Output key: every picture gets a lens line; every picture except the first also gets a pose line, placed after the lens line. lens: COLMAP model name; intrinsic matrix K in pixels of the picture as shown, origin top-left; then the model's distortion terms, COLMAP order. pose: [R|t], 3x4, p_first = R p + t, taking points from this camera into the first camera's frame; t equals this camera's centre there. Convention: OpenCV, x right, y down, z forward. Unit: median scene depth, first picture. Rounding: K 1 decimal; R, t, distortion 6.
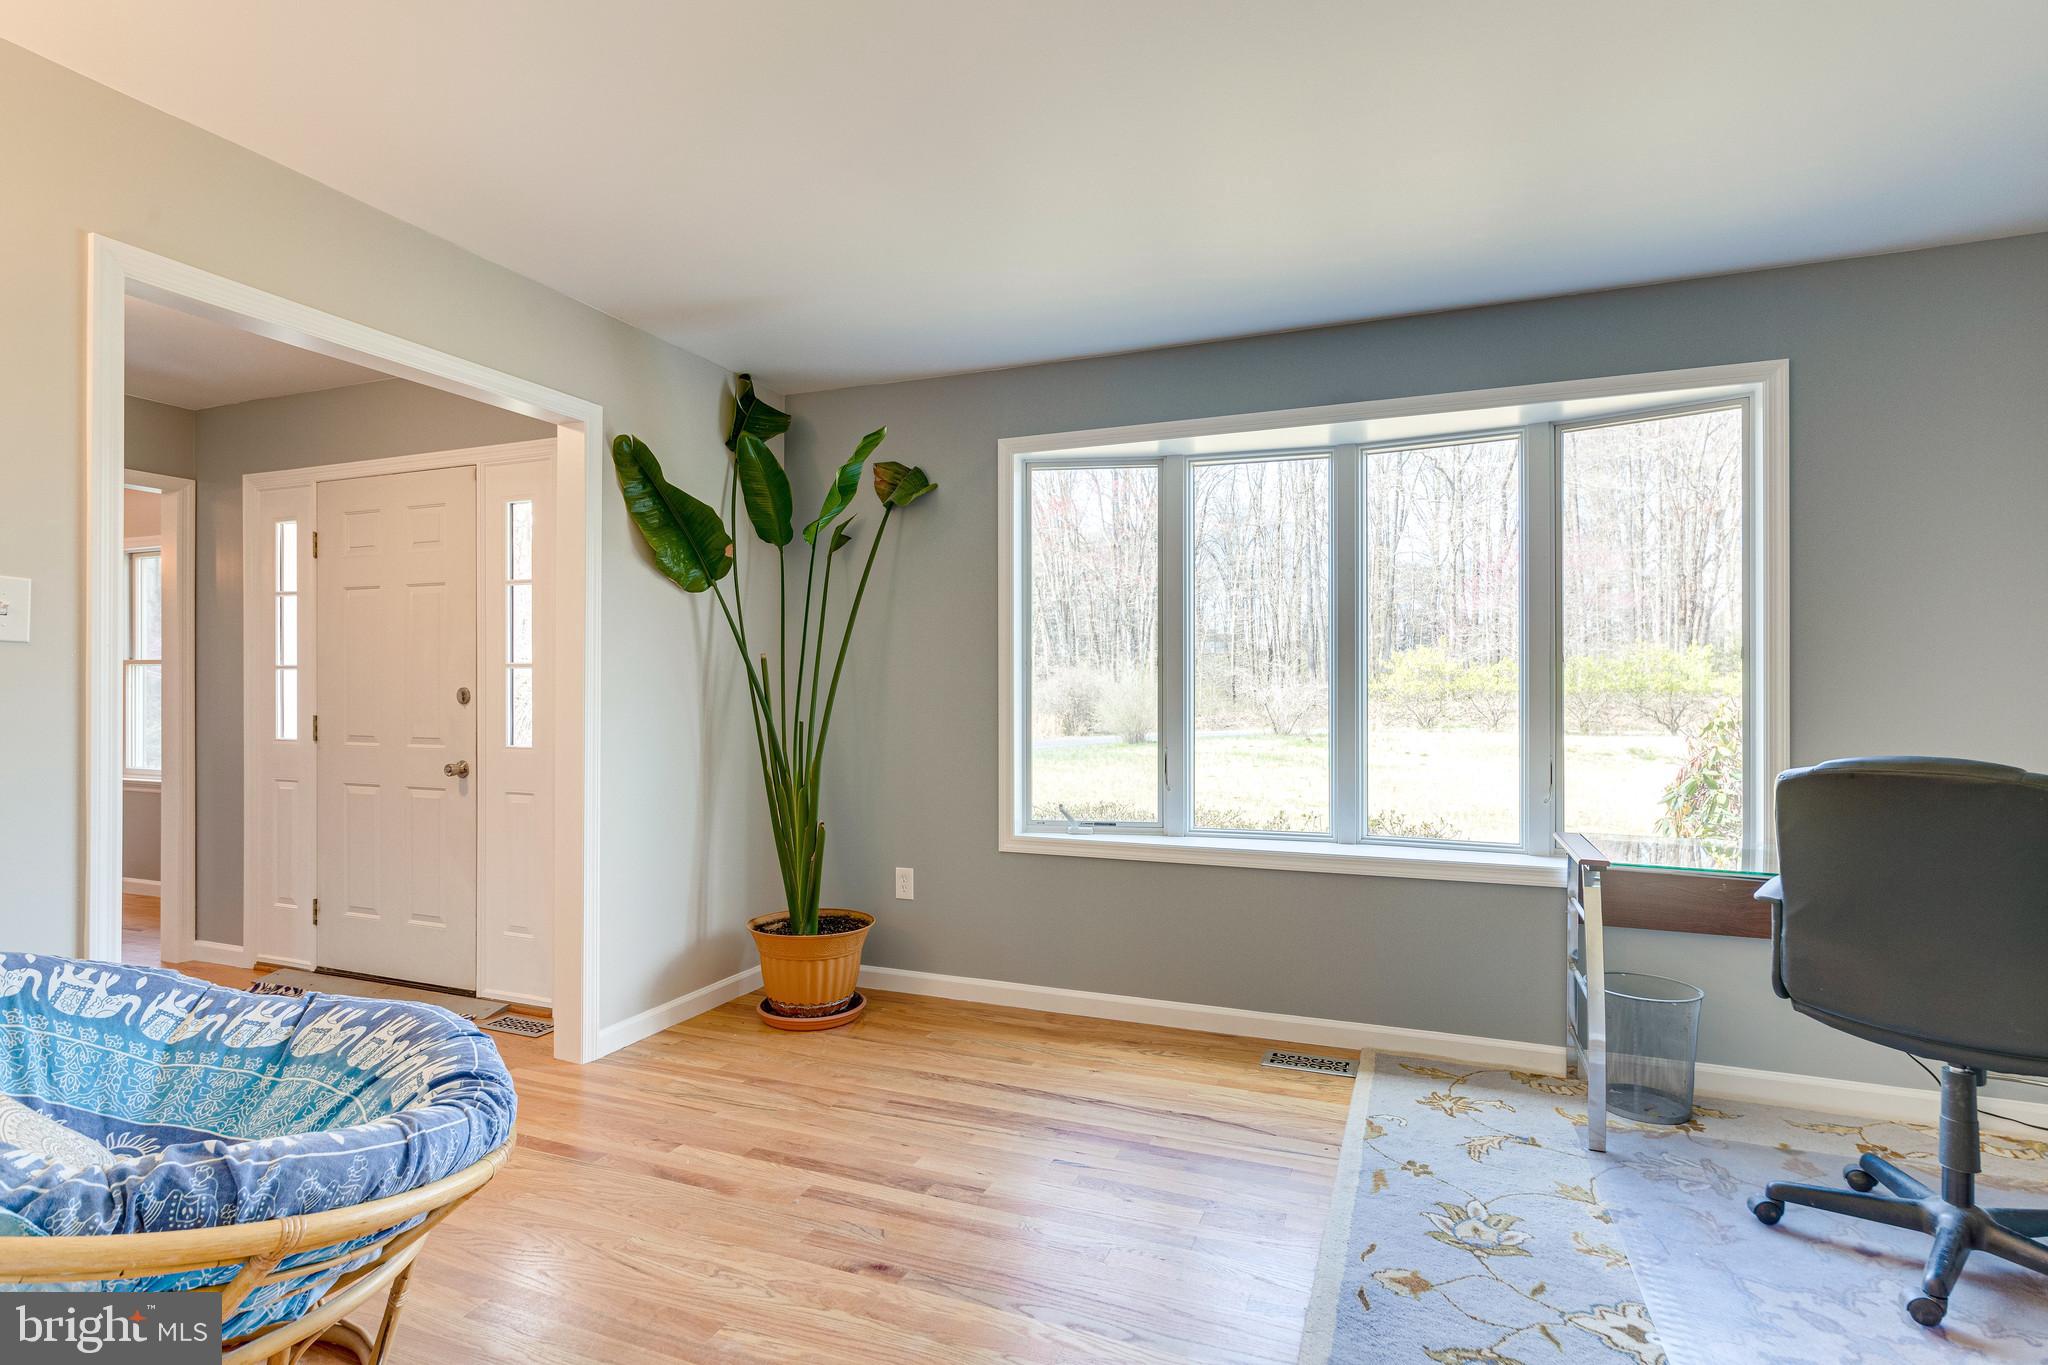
lens RADIAL K [[1004.7, 0, 1042.3], [0, 1004.7, 693.3], [0, 0, 1]] dist [0.000695, 0.000548]
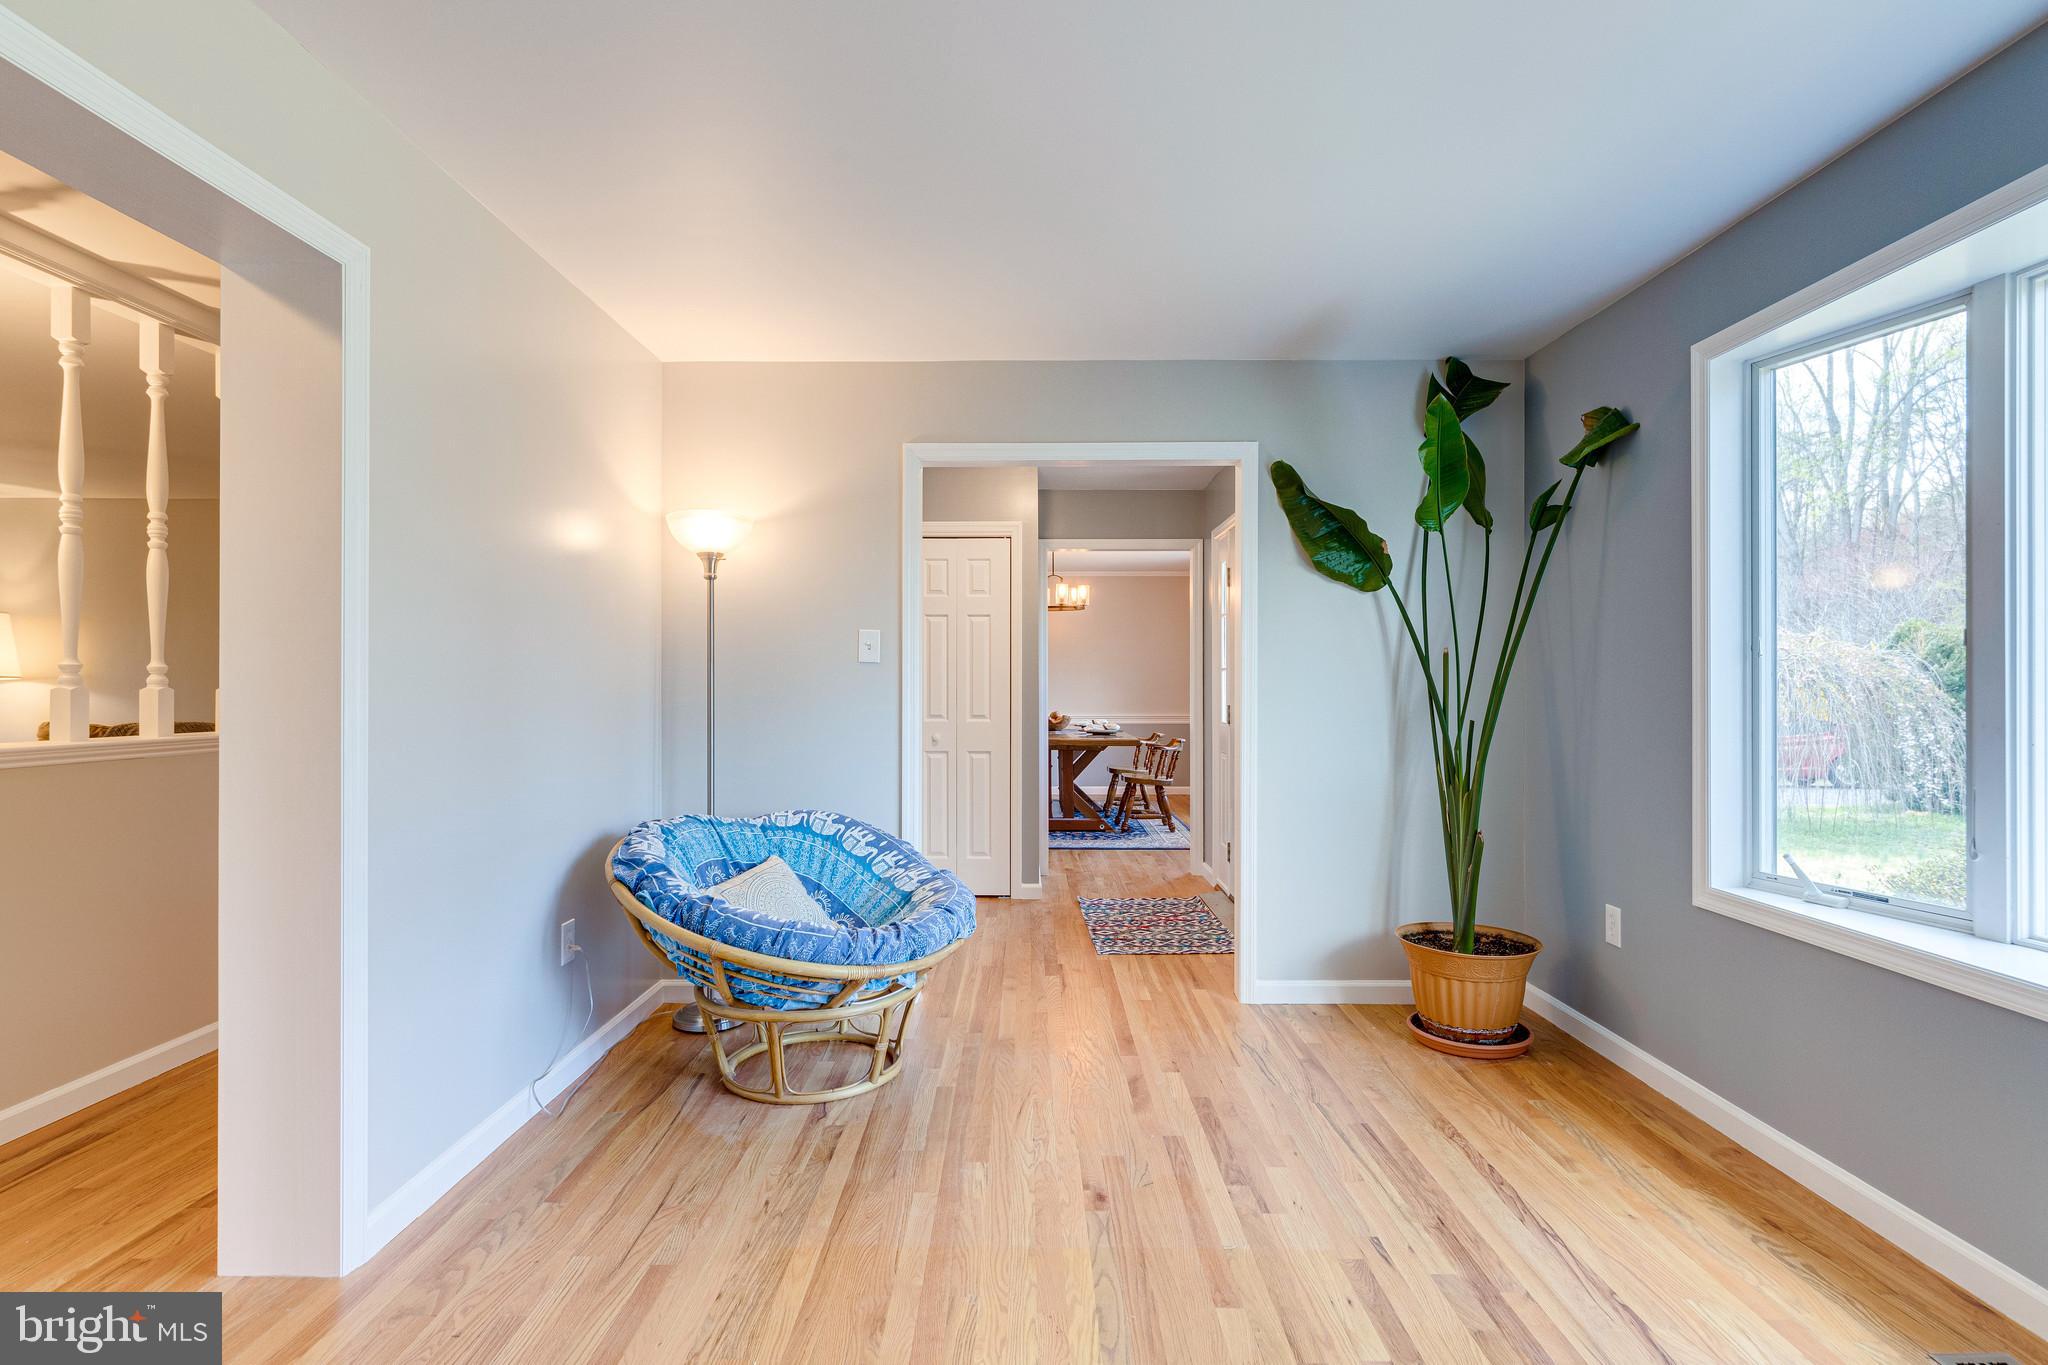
lens RADIAL K [[1028.8, 0, 1024.0], [0, 1028.8, 682.5], [0, 0, 1]] dist [-0.001787, 0.000127]
pose [[0.360284, -0.002663, -0.932839, 0.528622], [-0.001311, 0.999993, -0.003361, -0.002990], [0.932842, 0.002434, 0.360278, 0.297060]]
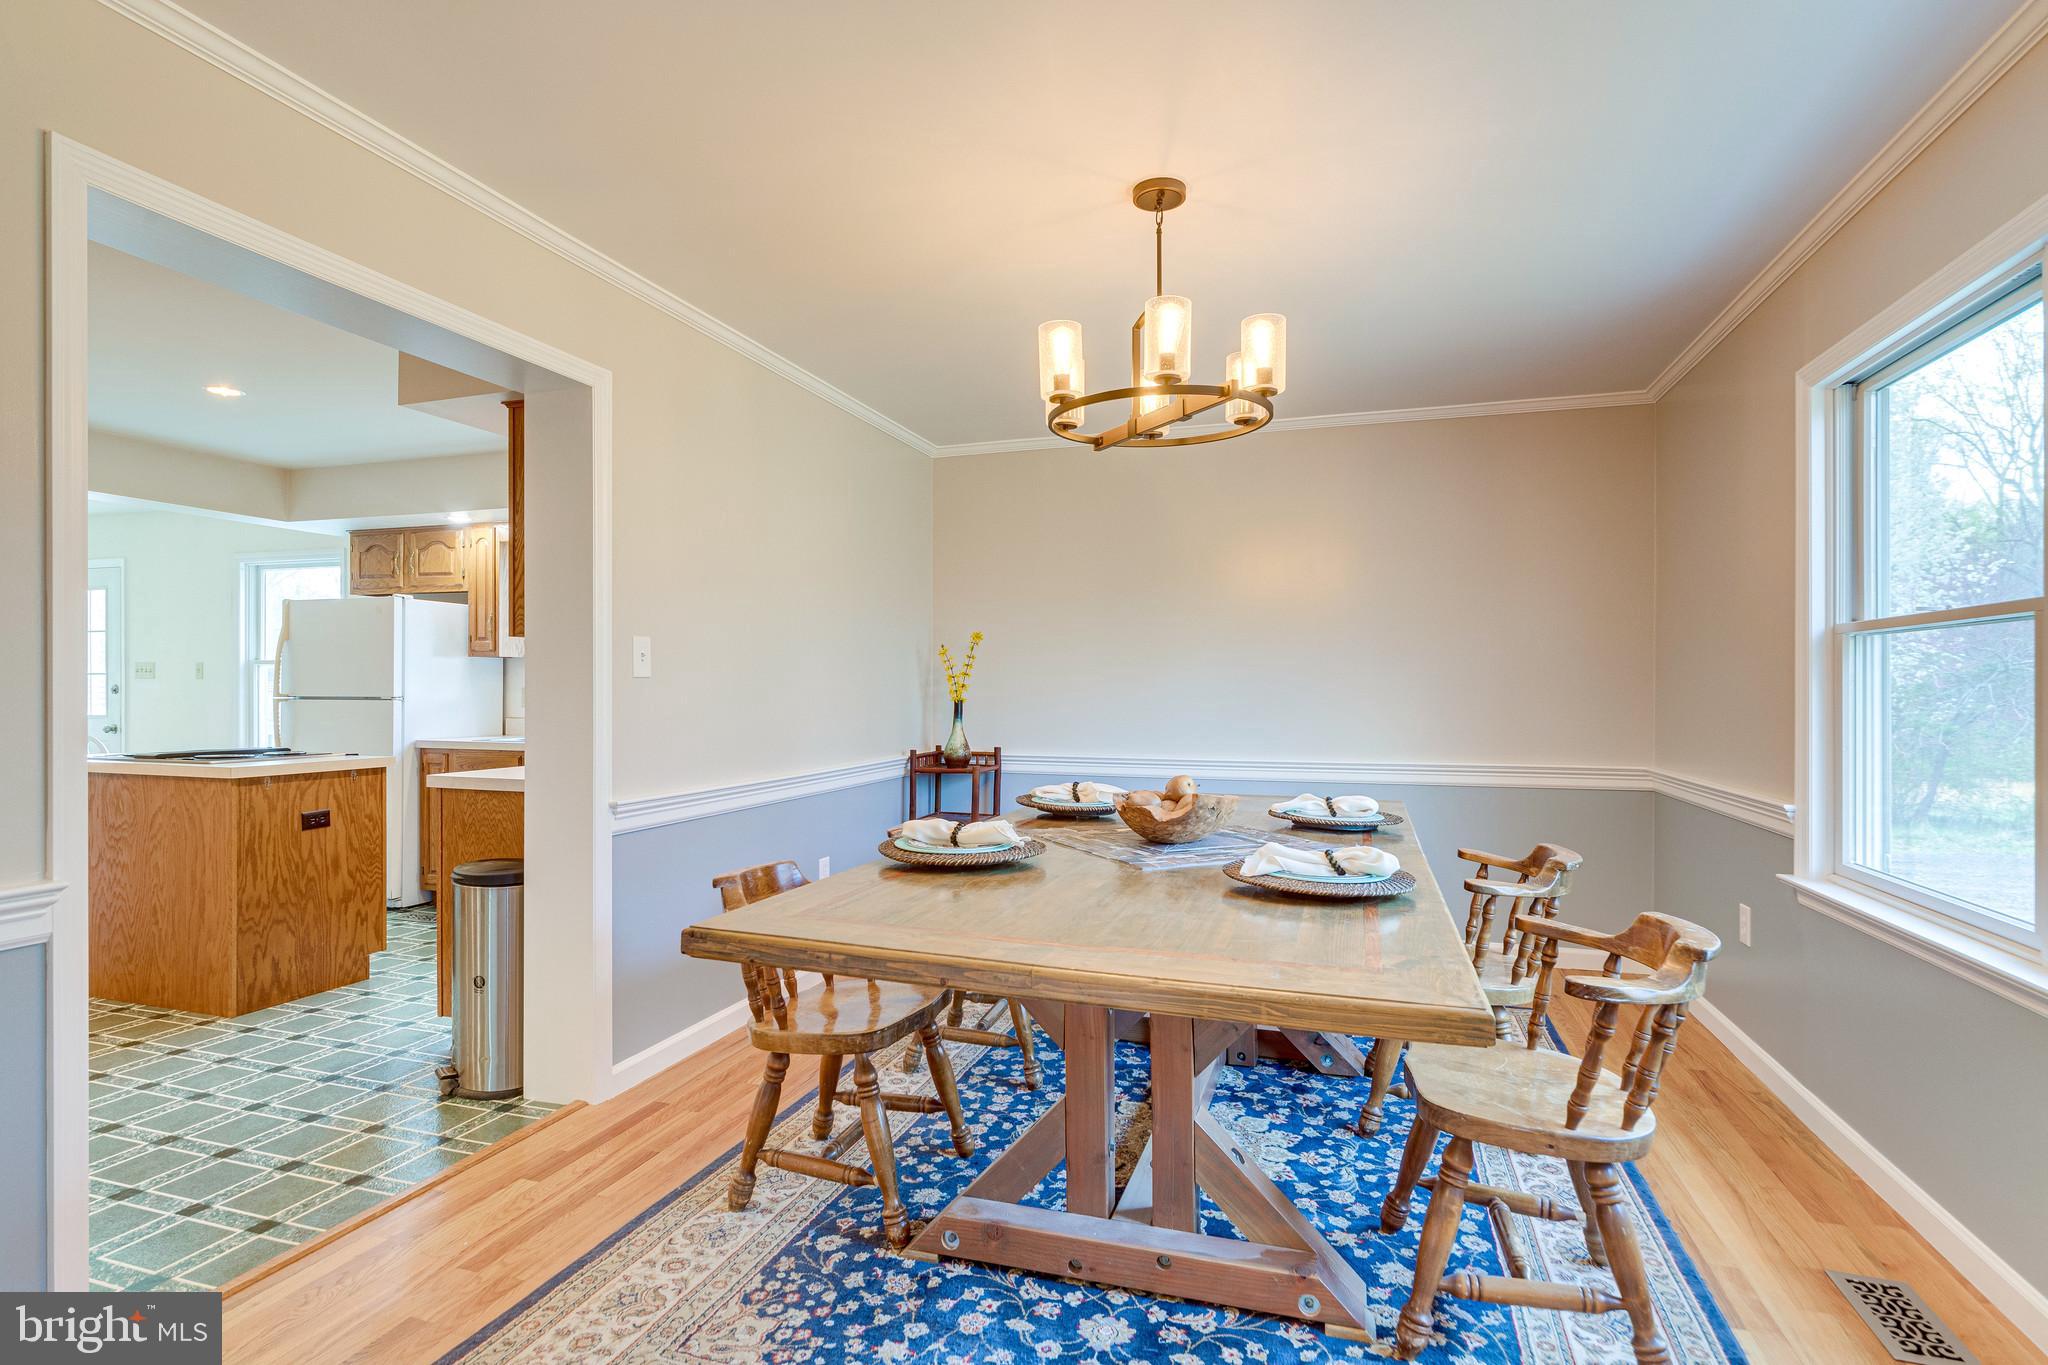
lens RADIAL K [[1024.5, 0, 1020.5], [0, 1024.5, 706.7], [0, 0, 1]] dist [-0.003237, 0.000114]
pose [[0.058073, 0.008802, -0.998274, -1.059584], [-0.001684, 0.999961, 0.008719, 0.001219], [0.998311, 0.001175, 0.058086, 1.122430]]
